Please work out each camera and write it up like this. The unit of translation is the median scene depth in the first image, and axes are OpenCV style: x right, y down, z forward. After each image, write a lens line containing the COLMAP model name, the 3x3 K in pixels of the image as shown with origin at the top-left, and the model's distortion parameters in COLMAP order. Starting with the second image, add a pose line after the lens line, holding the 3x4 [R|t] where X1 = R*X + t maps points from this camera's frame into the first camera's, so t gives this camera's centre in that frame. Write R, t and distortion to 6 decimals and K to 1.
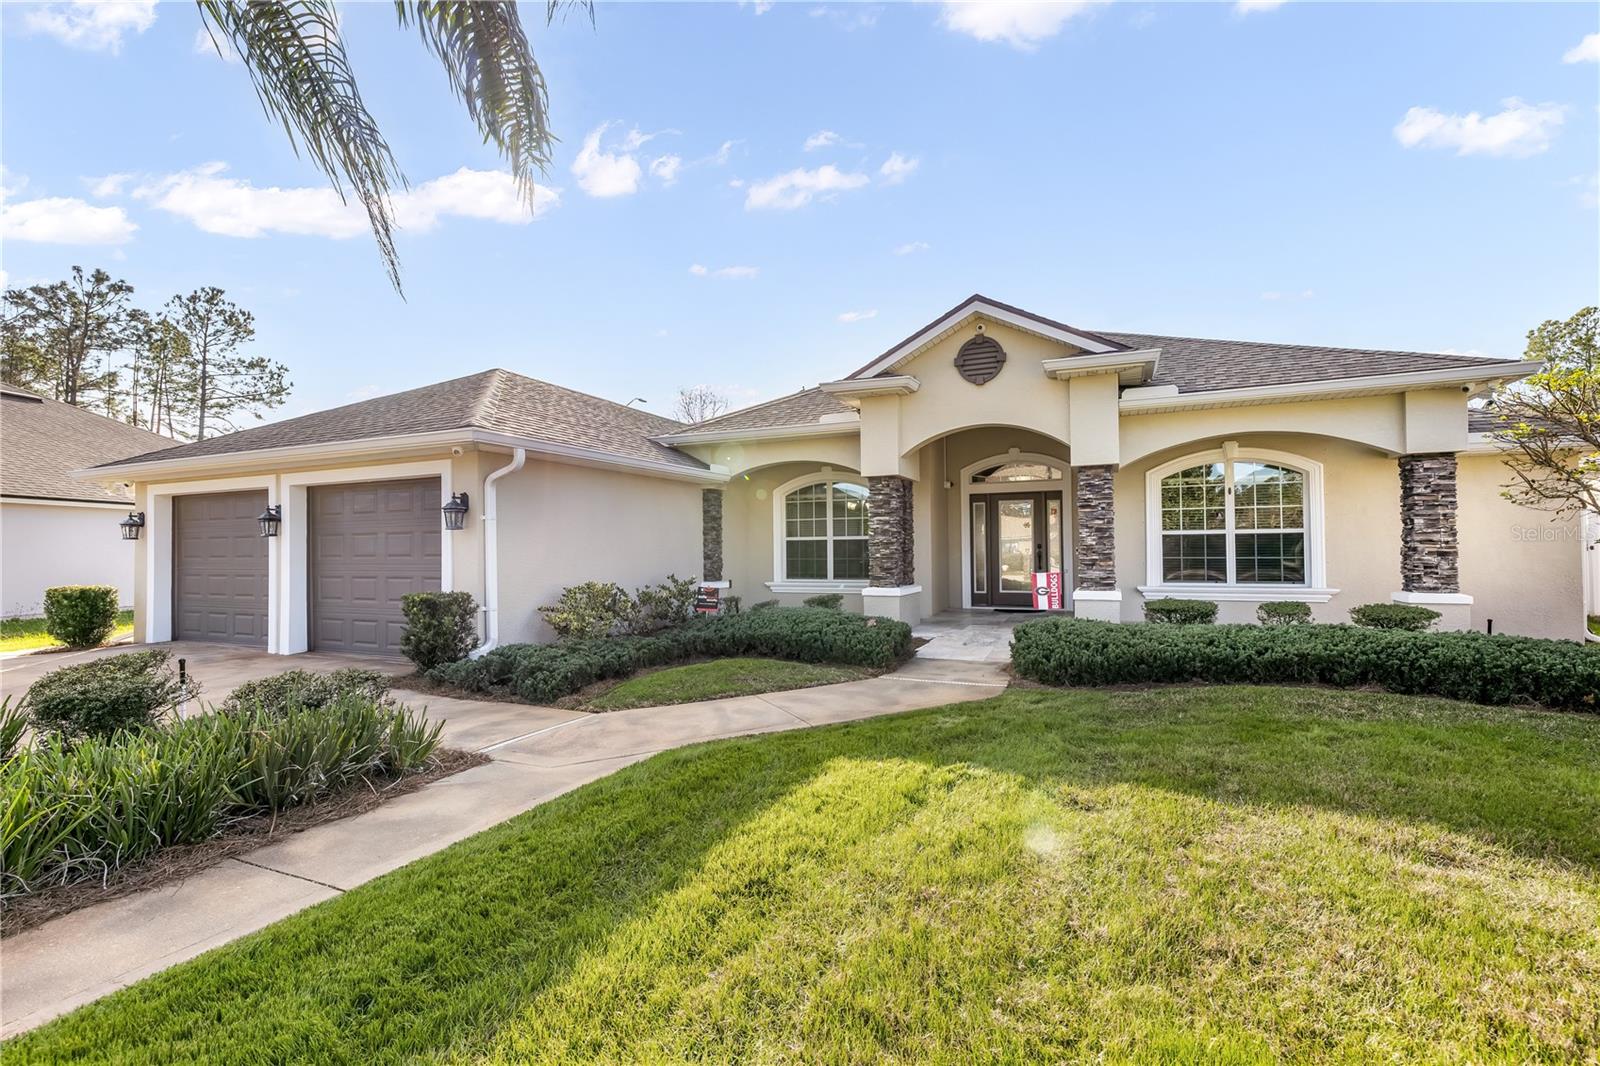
lens RADIAL K [[691.1, 0, 800.0], [0, 691.1, 533.0], [0, 0, 1]] dist [0.002074, 0.000098]
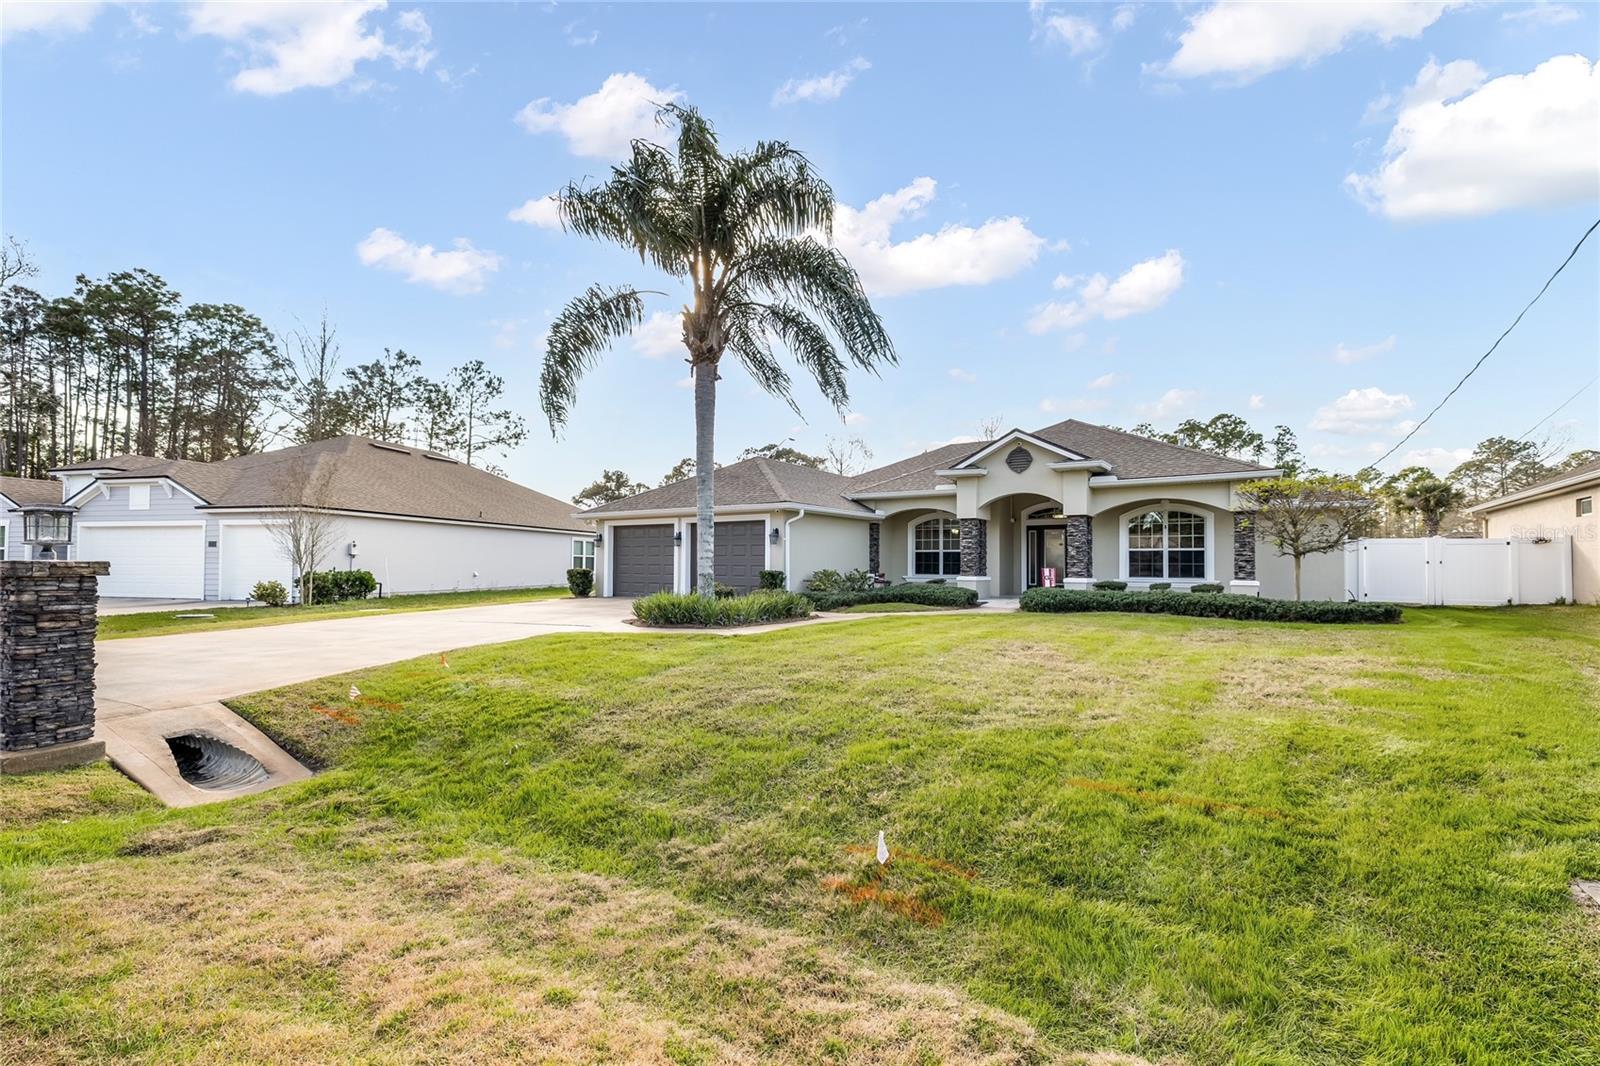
lens RADIAL K [[671.7, 0, 800.0], [0, 671.7, 533.0], [0, 0, 1]] dist [0.001164, 0.000138]
pose [[0.984437, 0.007665, -0.175571, -0.013536], [-0.011742, 0.999685, -0.022196, 0.005764], [0.175346, 0.023912, 0.984217, -0.981668]]
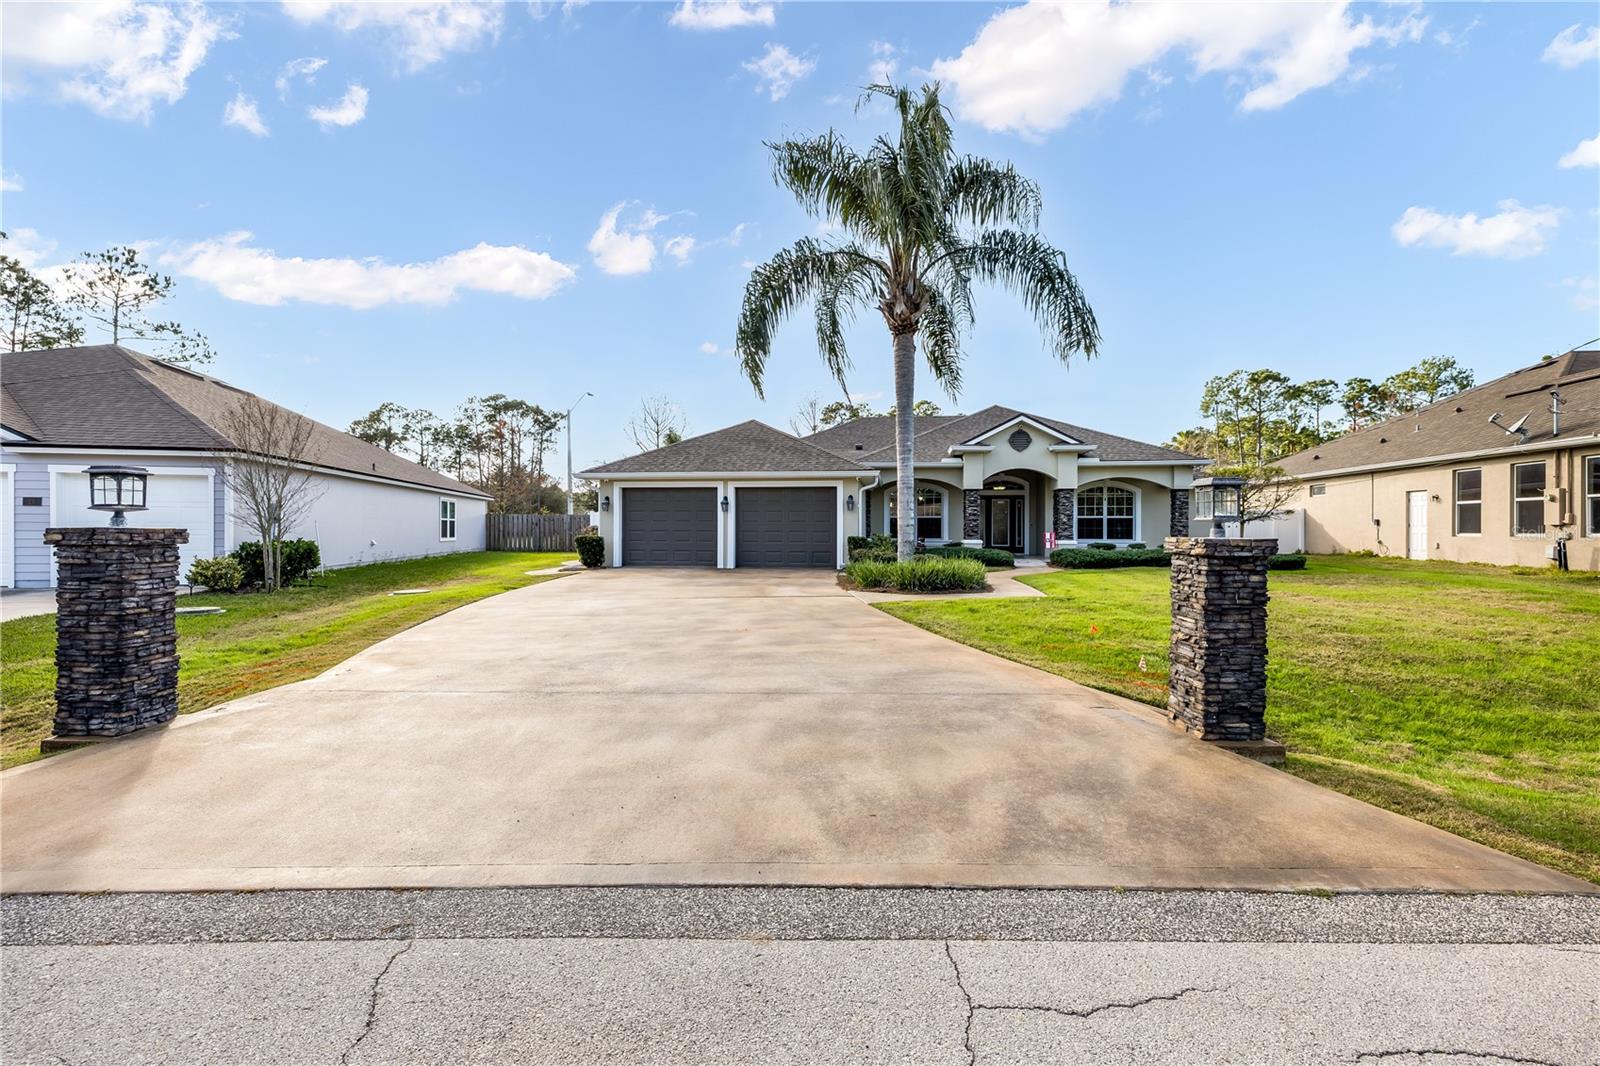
lens RADIAL K [[678.9, 0, 800.0], [0, 678.9, 533.0], [0, 0, 1]] dist [0.014975, 0.000114]
pose [[0.960646, 0.010346, 0.277583, -1.070172], [-0.018679, 0.999450, 0.027390, 0.008814], [-0.277147, -0.031497, 0.960311, -0.978468]]
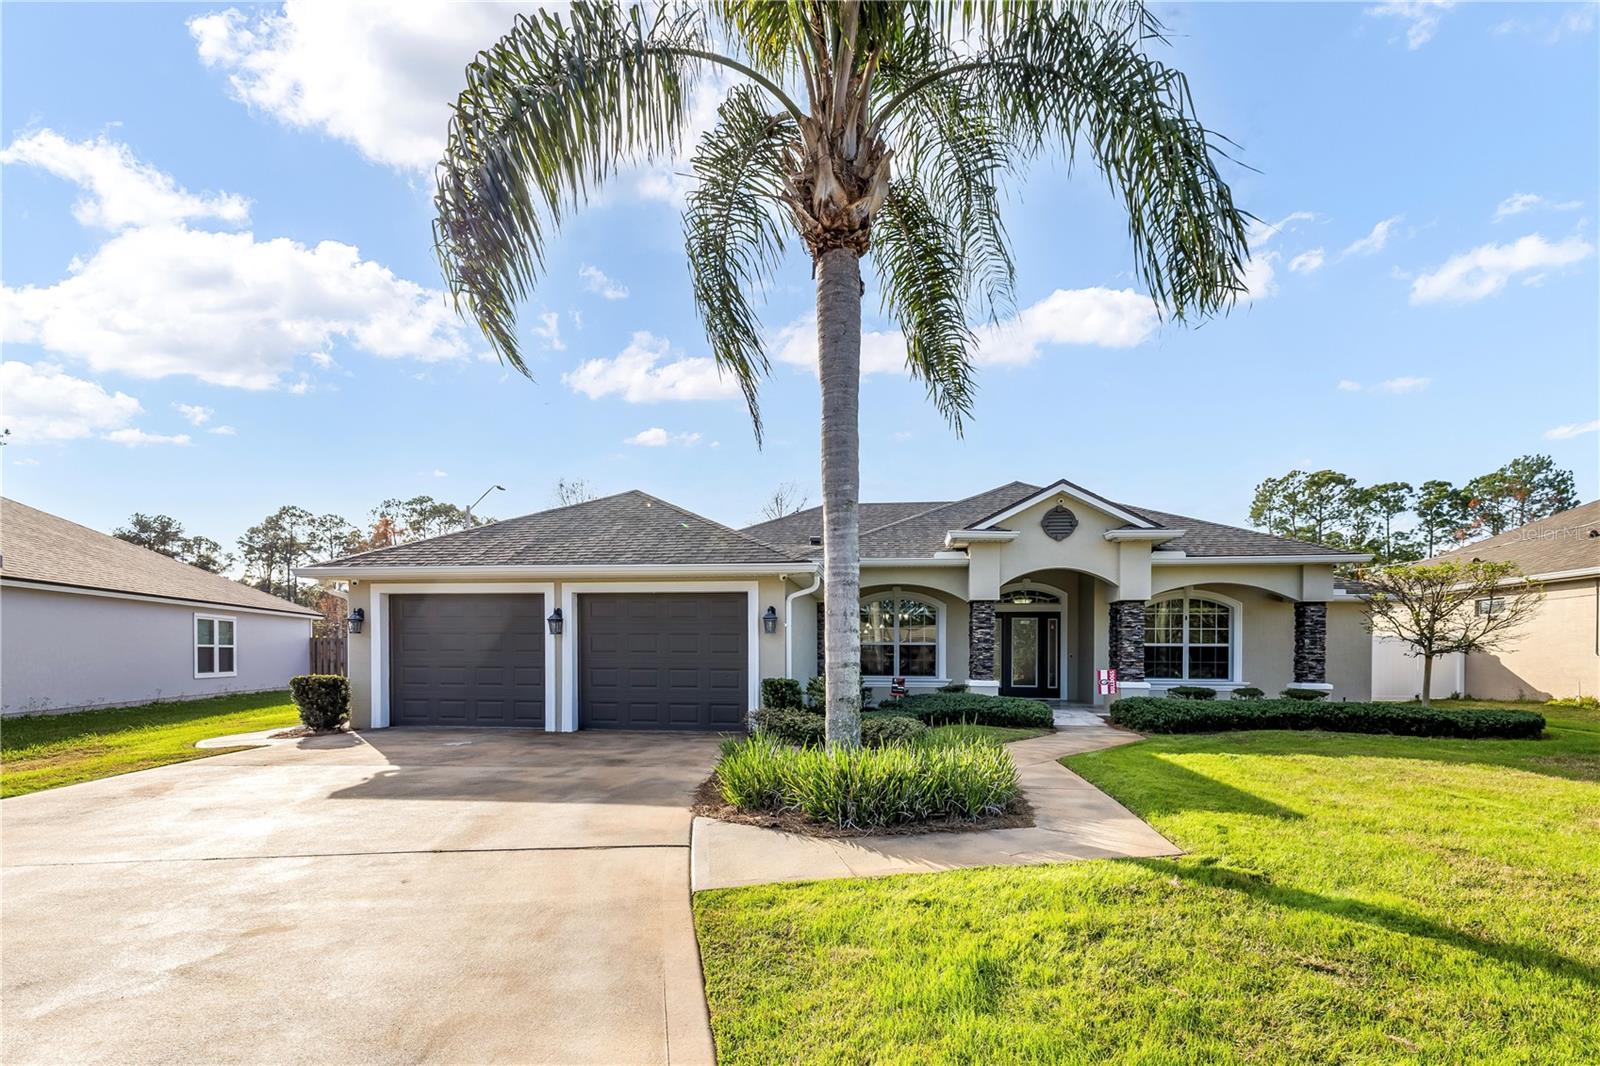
lens RADIAL K [[741.4, 0, 792.9], [0, 741.4, 658.2], [0, 0, 1]] dist [0.001994, -0.000212]
pose [[0.961008, 0.013340, 0.276197, -0.702666], [-0.021055, 0.999466, 0.024987, 0.004878], [-0.275716, -0.029828, 0.960776, -0.345540]]
